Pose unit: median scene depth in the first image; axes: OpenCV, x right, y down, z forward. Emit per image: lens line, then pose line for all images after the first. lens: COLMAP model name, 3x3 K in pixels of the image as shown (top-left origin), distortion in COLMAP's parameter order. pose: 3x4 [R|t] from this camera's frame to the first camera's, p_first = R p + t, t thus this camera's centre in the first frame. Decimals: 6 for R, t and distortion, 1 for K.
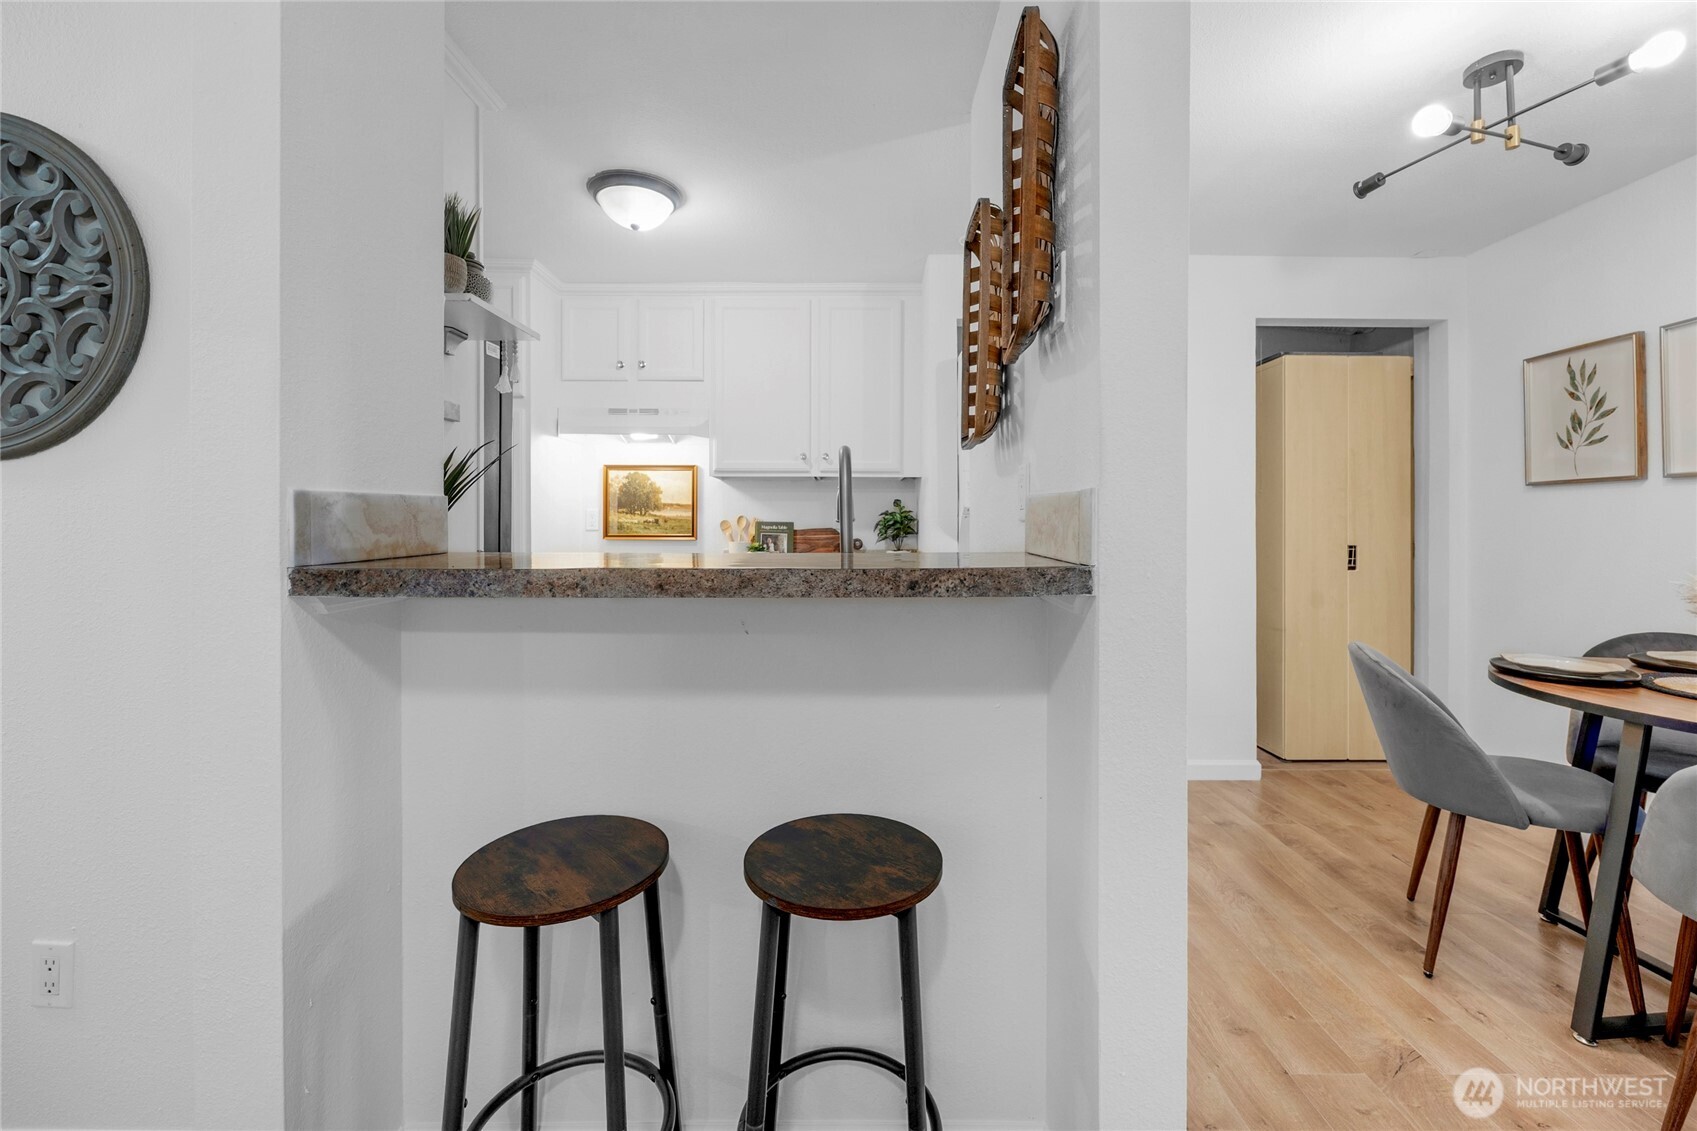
lens RADIAL K [[684.4, 0, 830.9], [0, 684.4, 521.1], [0, 0, 1]] dist [0.000388, -0.000275]
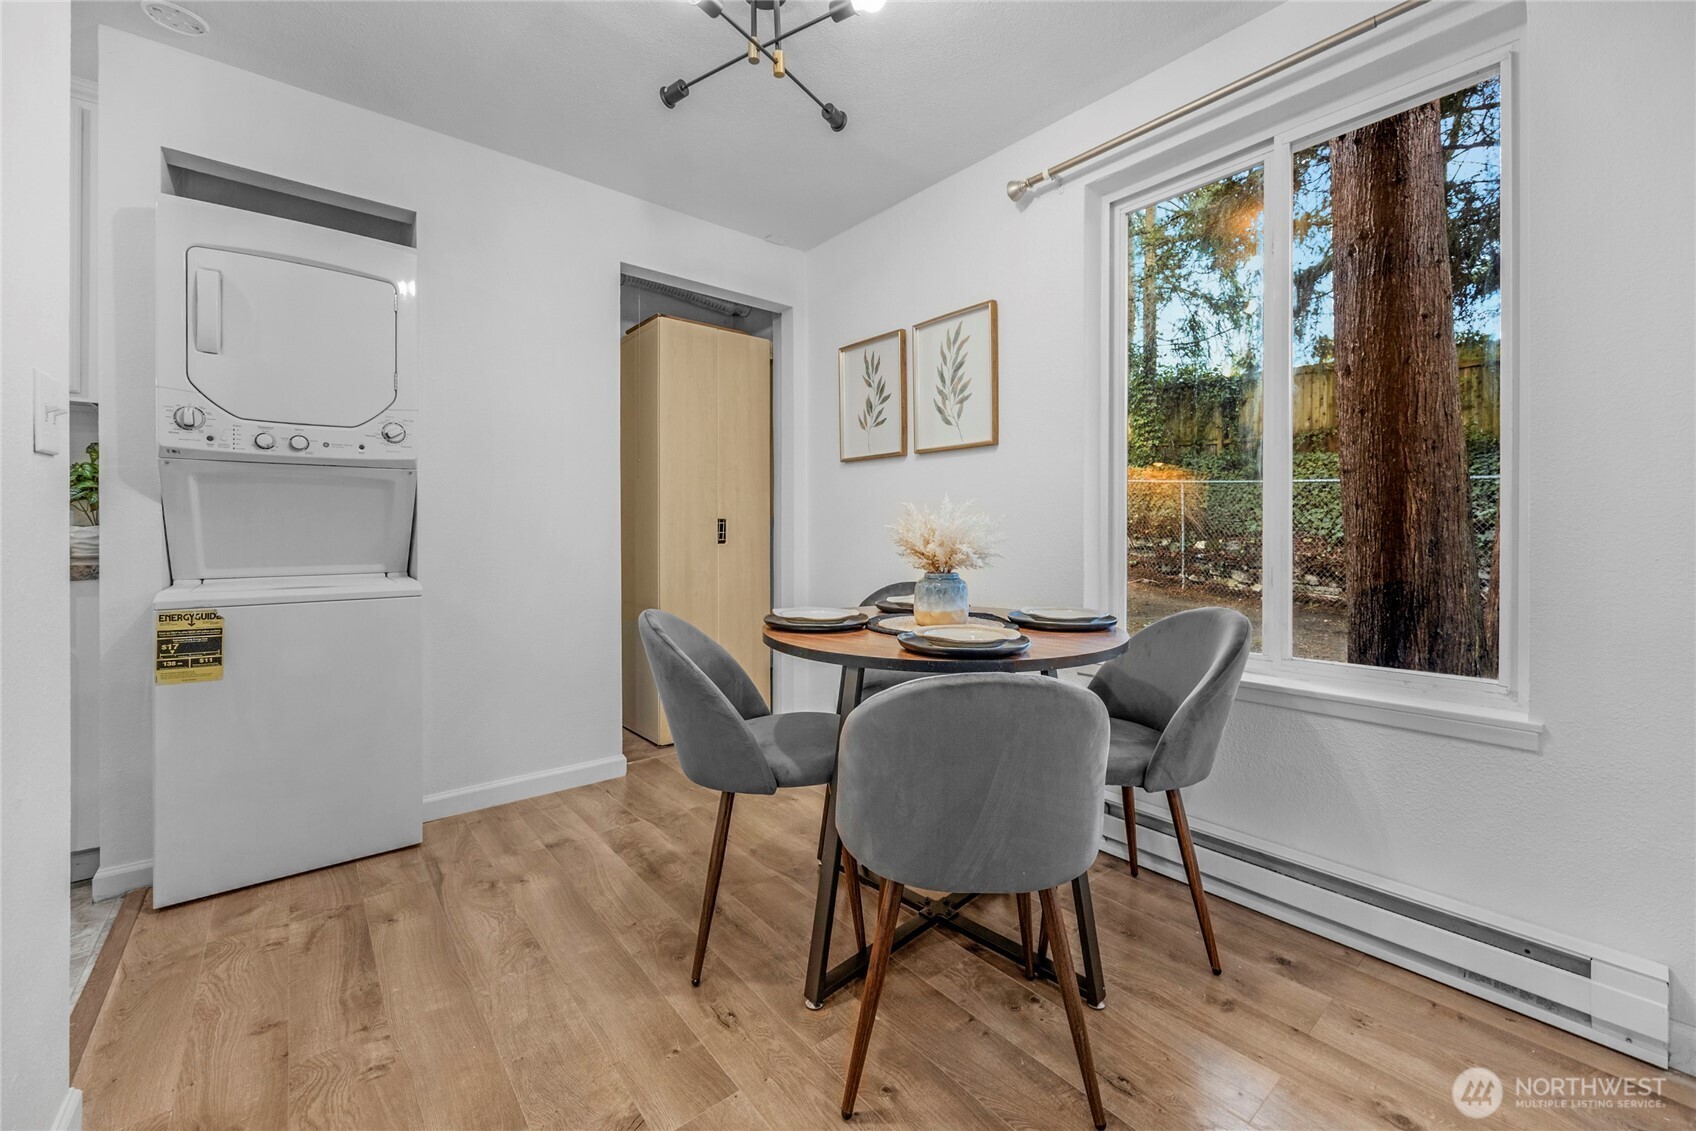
lens RADIAL K [[684.0, 0, 831.2], [0, 684.0, 524.7], [0, 0, 1]] dist [0.000388, -0.000275]
pose [[0.776000, 0.004726, 0.630715, 0.354164], [-0.004166, 0.999989, -0.002367, 0.063416], [-0.630719, -0.000791, 0.776011, 0.168168]]
